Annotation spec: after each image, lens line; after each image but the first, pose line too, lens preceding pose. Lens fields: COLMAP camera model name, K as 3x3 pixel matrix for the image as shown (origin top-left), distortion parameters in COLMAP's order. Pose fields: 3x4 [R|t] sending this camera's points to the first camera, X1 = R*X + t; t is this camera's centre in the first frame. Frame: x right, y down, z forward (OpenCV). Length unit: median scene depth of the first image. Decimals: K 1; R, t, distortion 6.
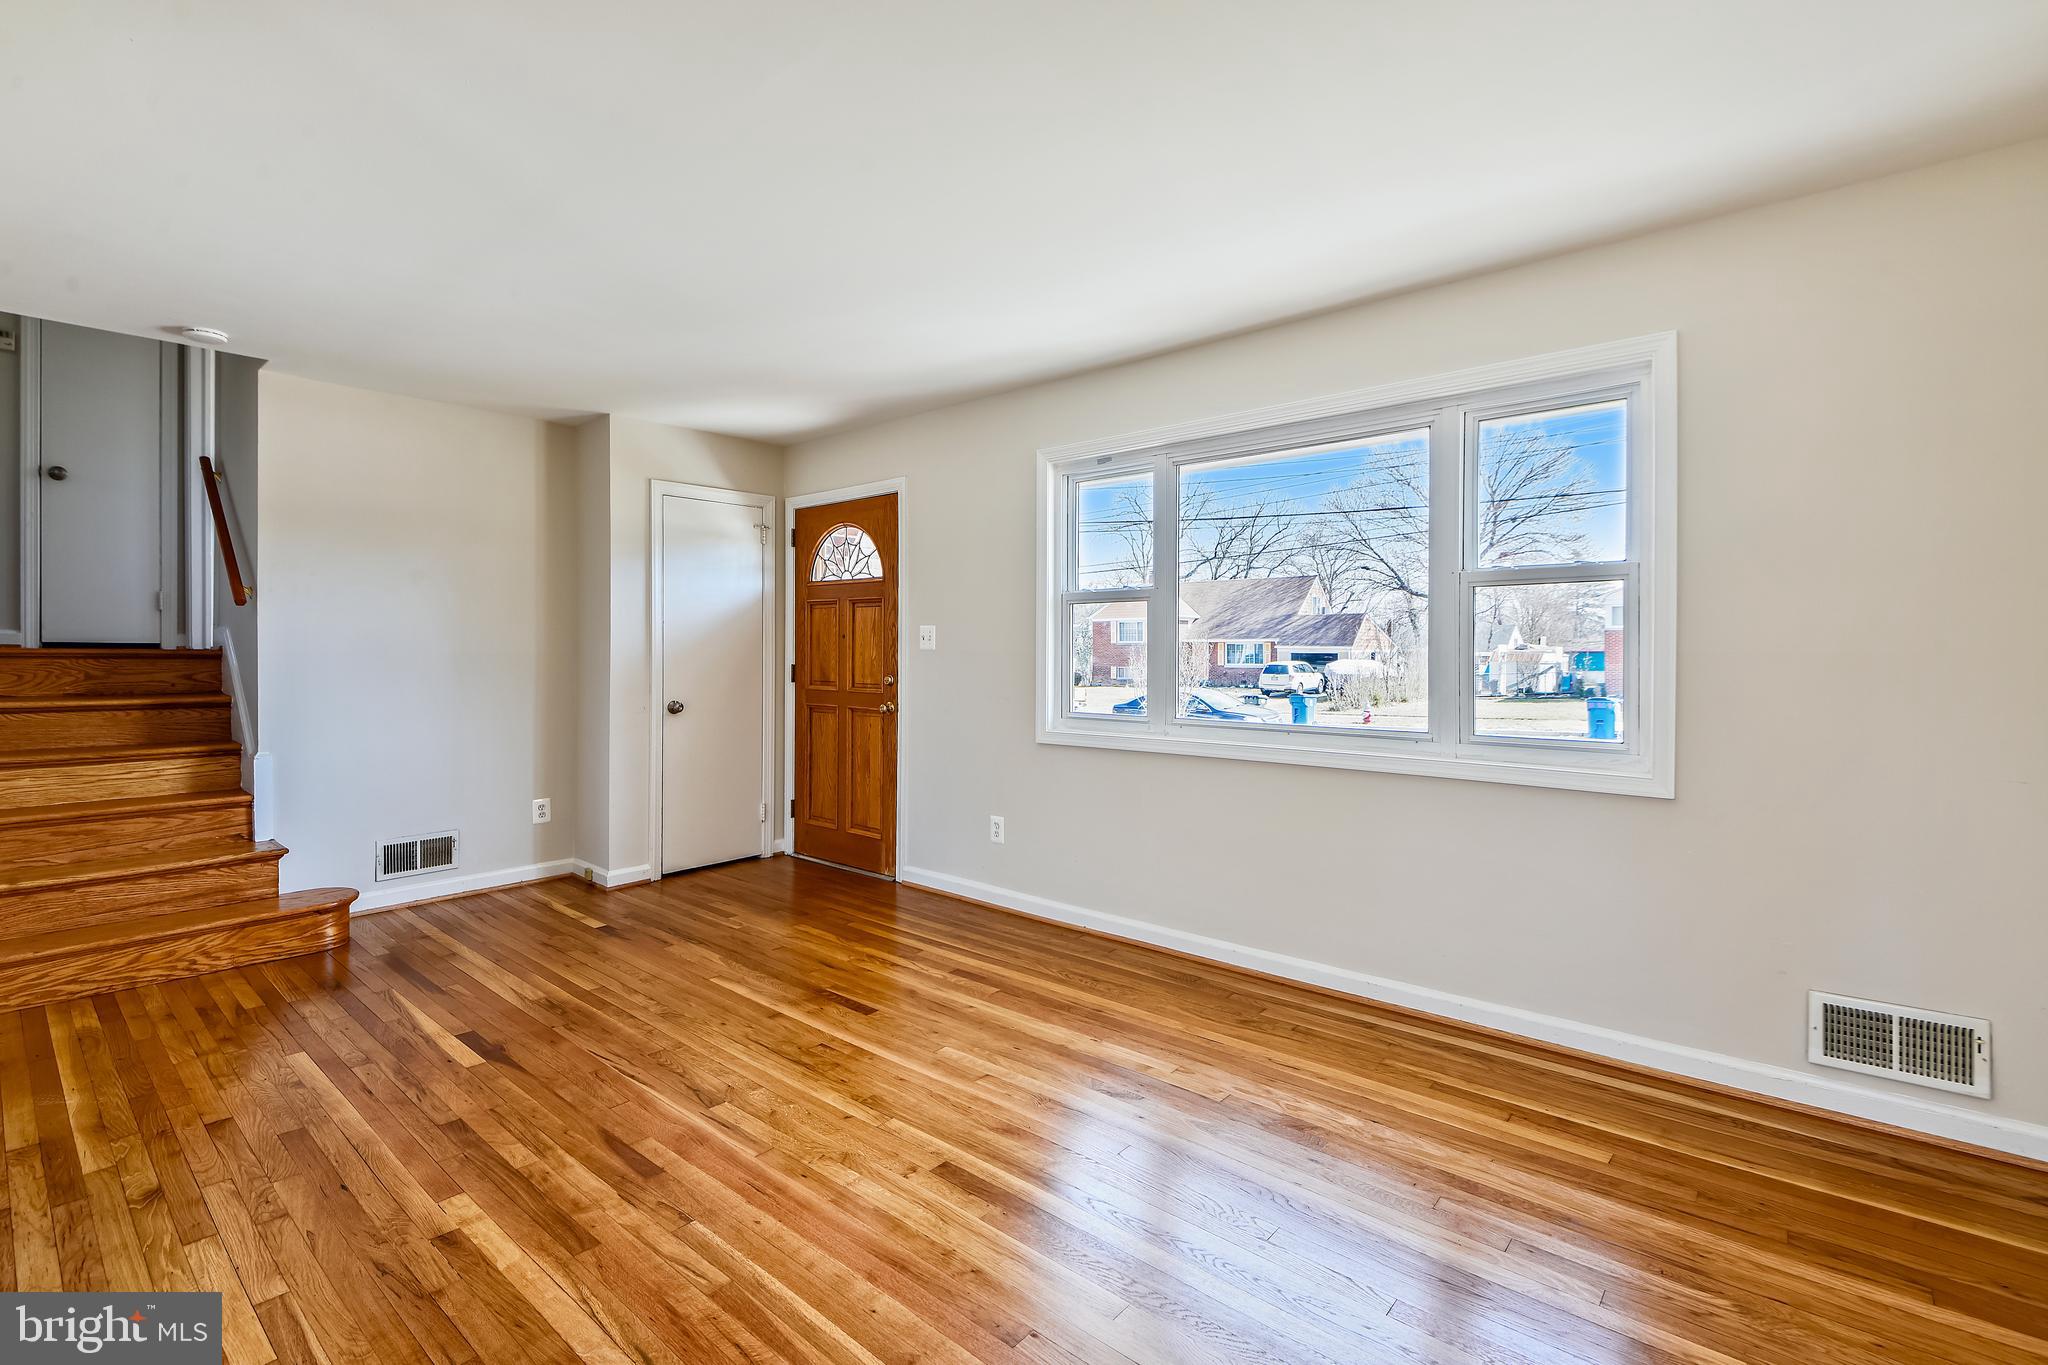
lens RADIAL K [[924.0, 0, 1029.8], [0, 924.0, 653.7], [0, 0, 1]] dist [0.000027, -0.000737]
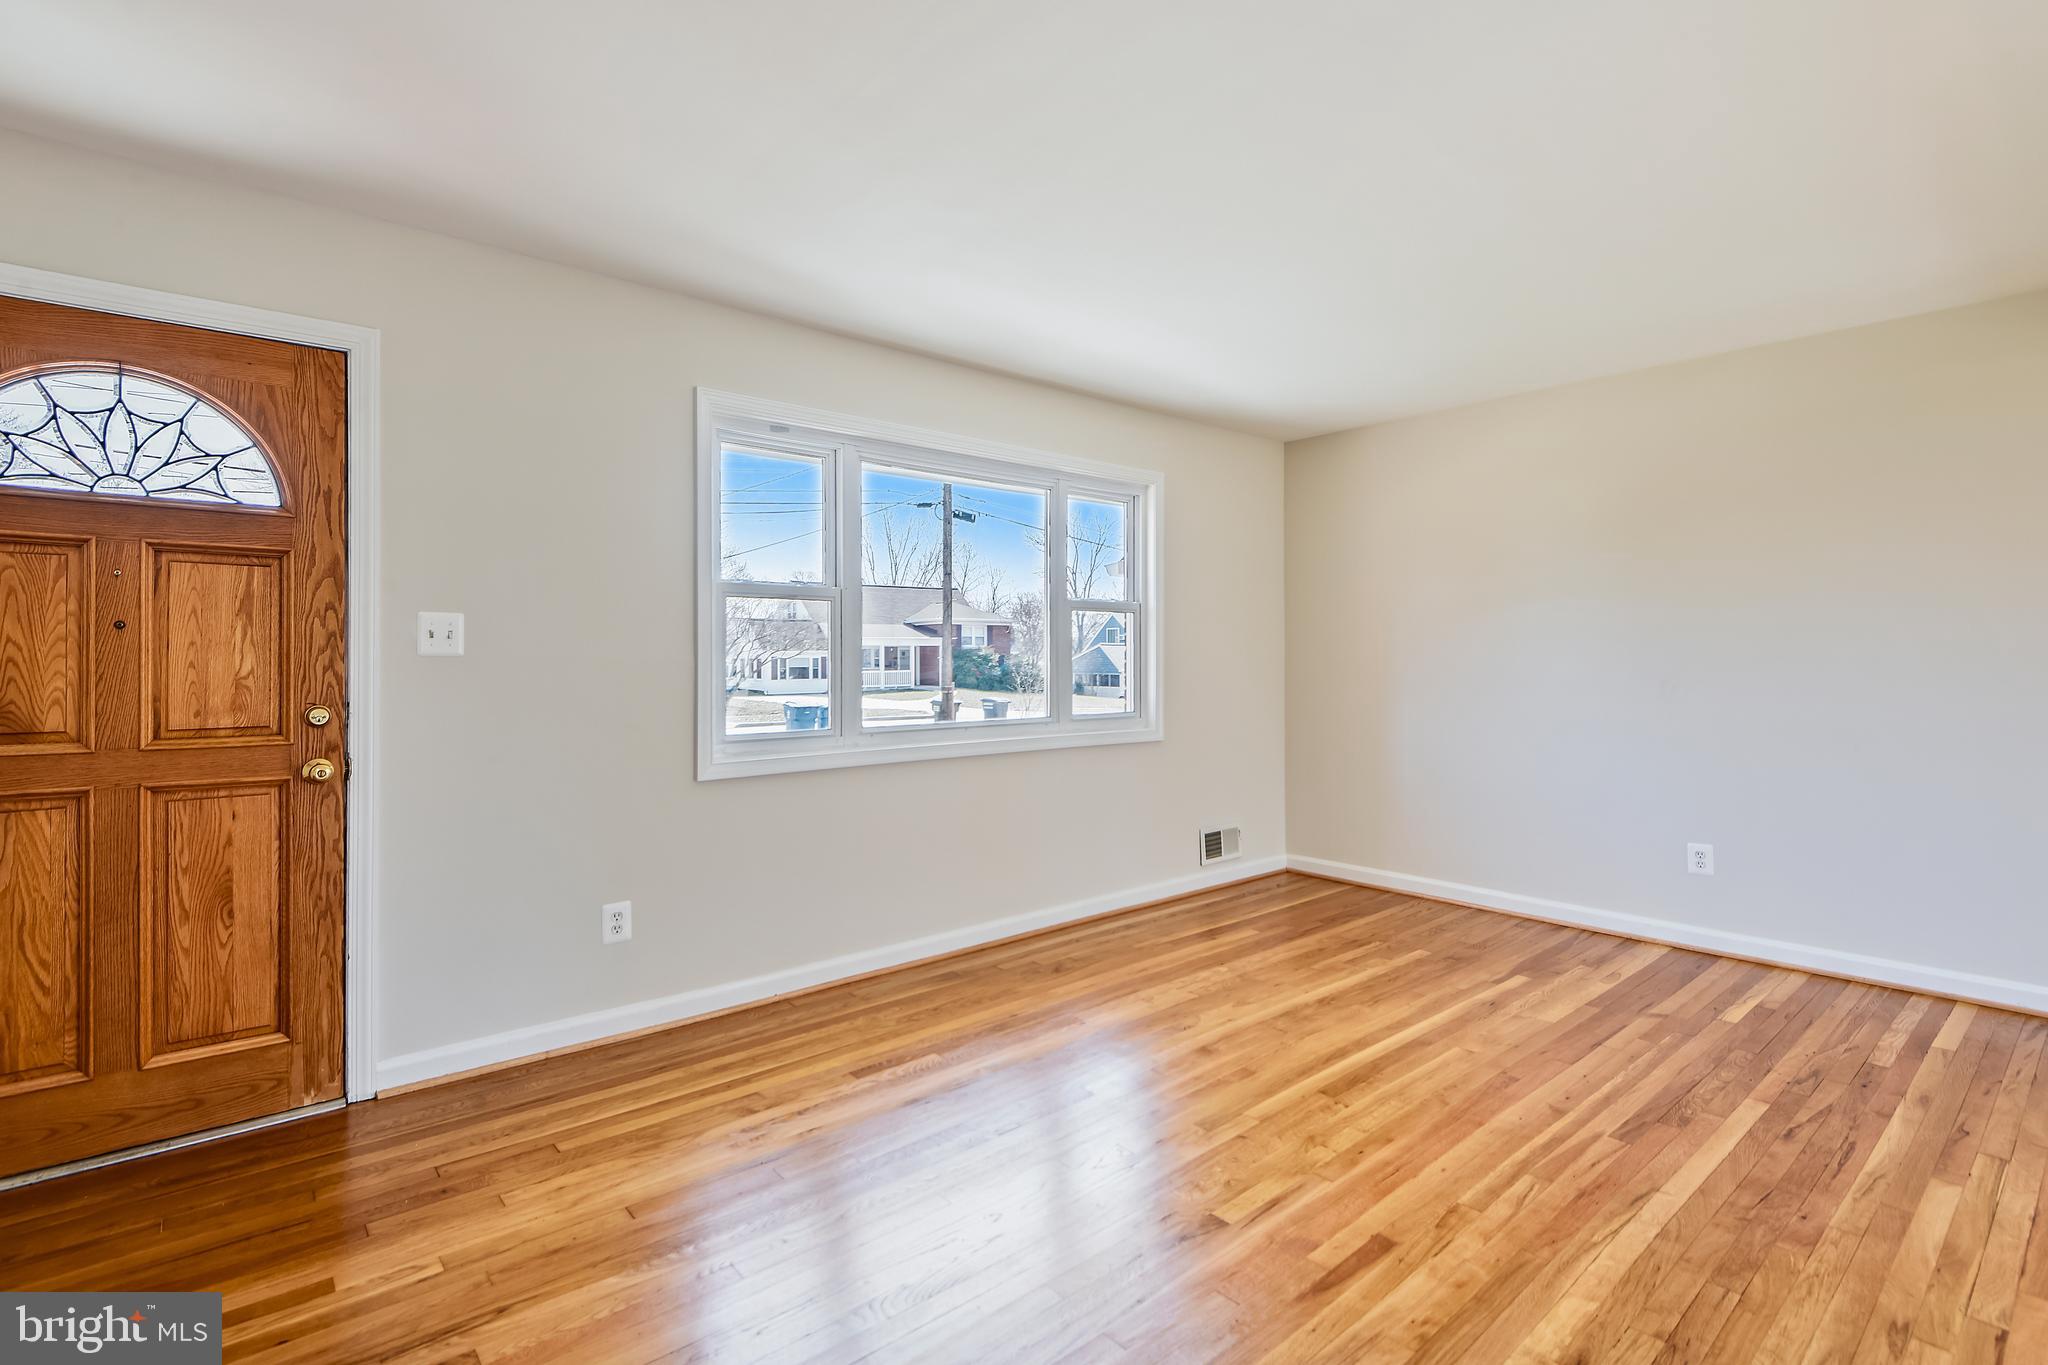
lens RADIAL K [[955.7, 0, 1041.2], [0, 955.7, 656.1], [0, 0, 1]] dist [0.028826, -0.022058]
pose [[0.148750, -0.002314, 0.988872, -0.679286], [0.006302, 0.999979, 0.001392, -0.002319], [-0.988855, 0.006025, 0.148762, 0.586048]]
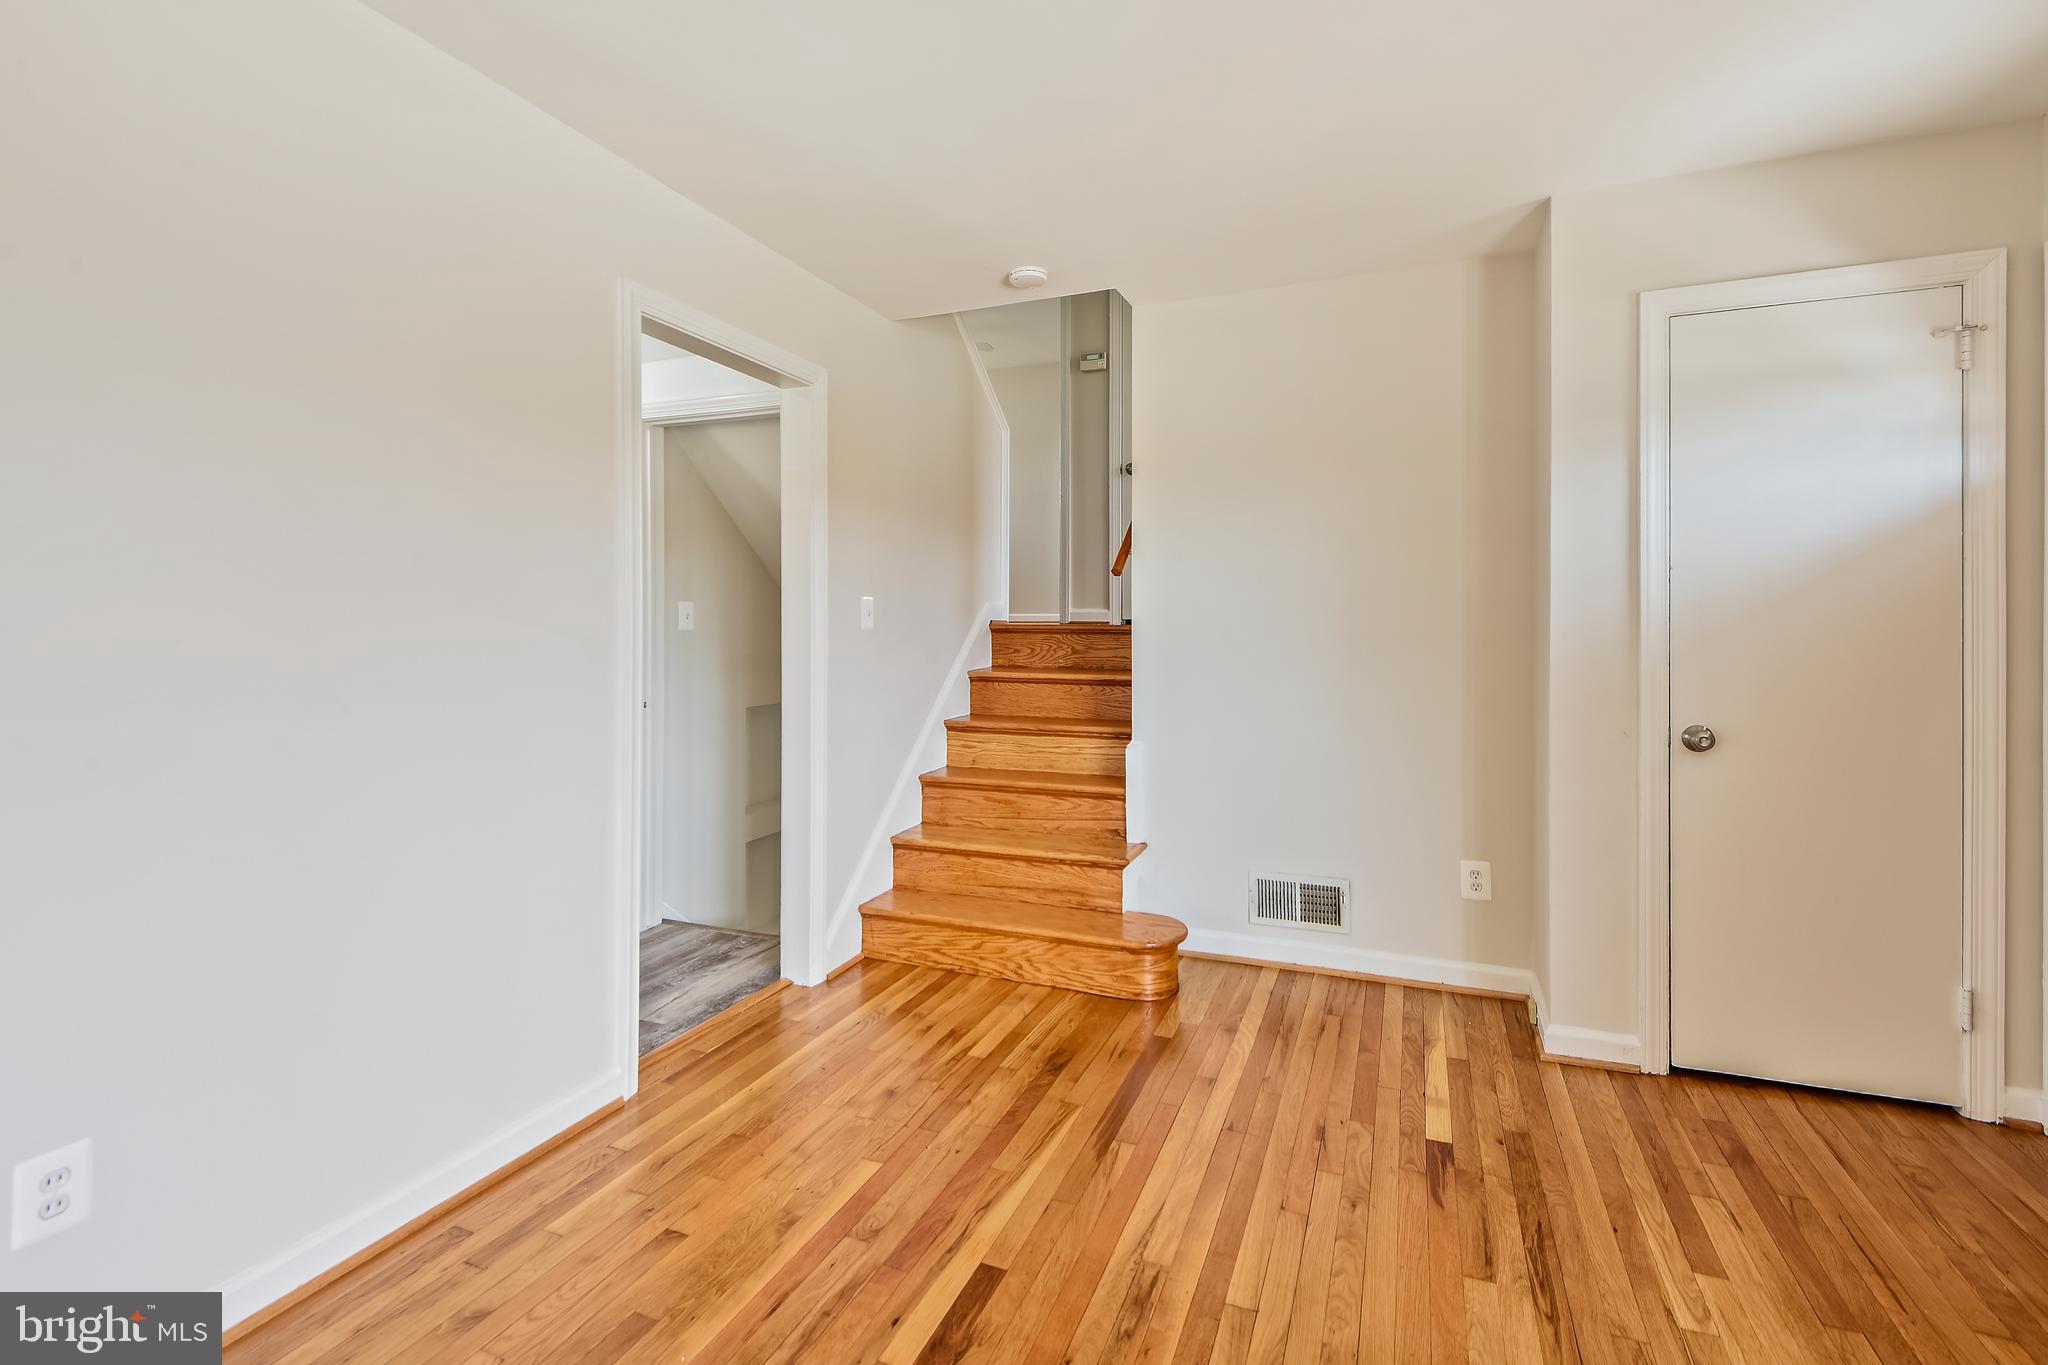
lens RADIAL K [[923.9, 0, 1026.1], [0, 923.9, 626.6], [0, 0, 1]] dist [0.003042, -0.000604]
pose [[0.315107, -0.002973, -0.949052, -0.029097], [-0.004426, 0.999980, -0.004602, 0.002190], [0.949046, 0.005651, 0.315087, 0.560545]]
